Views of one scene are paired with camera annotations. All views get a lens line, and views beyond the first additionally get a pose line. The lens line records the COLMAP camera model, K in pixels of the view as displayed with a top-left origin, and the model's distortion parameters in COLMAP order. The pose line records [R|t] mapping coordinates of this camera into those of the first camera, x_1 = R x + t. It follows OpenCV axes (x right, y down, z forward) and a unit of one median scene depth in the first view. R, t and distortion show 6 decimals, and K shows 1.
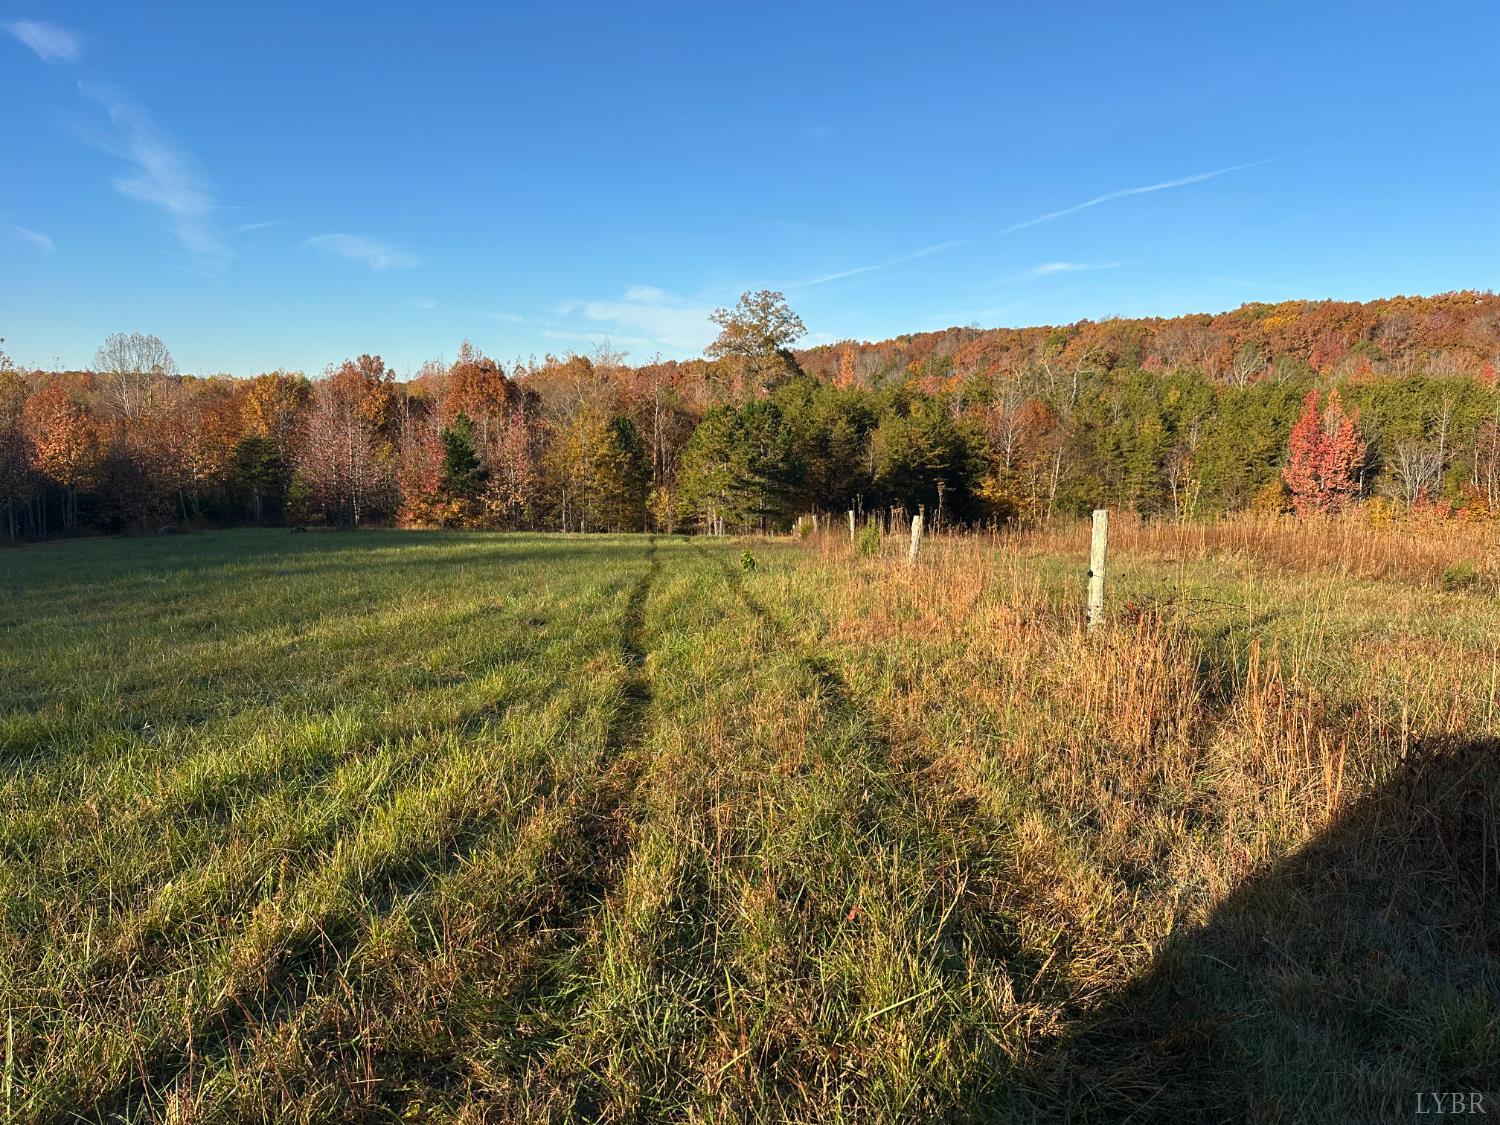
lens RADIAL K [[1021.4, 0, 750.0], [0, 1021.4, 562.5], [0, 0, 1]] dist [0.039945, -0.052926]
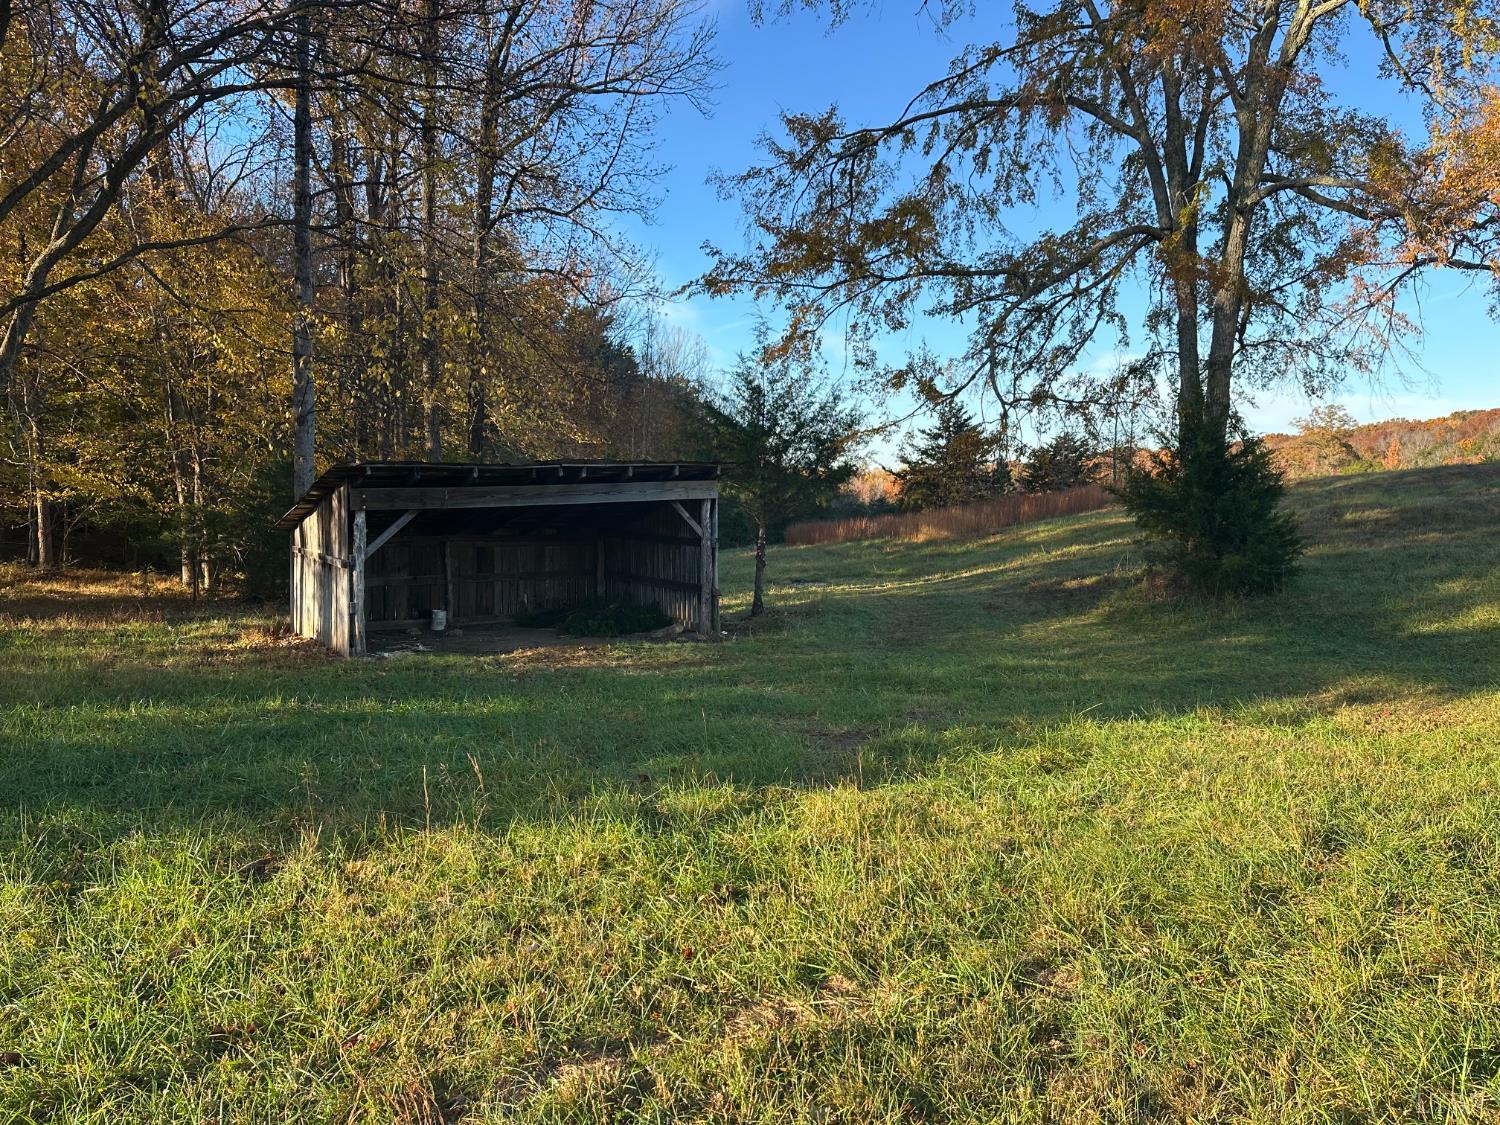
lens RADIAL K [[1021.4, 0, 750.0], [0, 1021.4, 562.5], [0, 0, 1]] dist [0.039945, -0.052926]
pose [[0.892980, 0.025720, -0.449360, -0.025790], [-0.059486, 0.996352, -0.061184, 0.048301], [0.446148, 0.081366, 0.891253, -0.305214]]
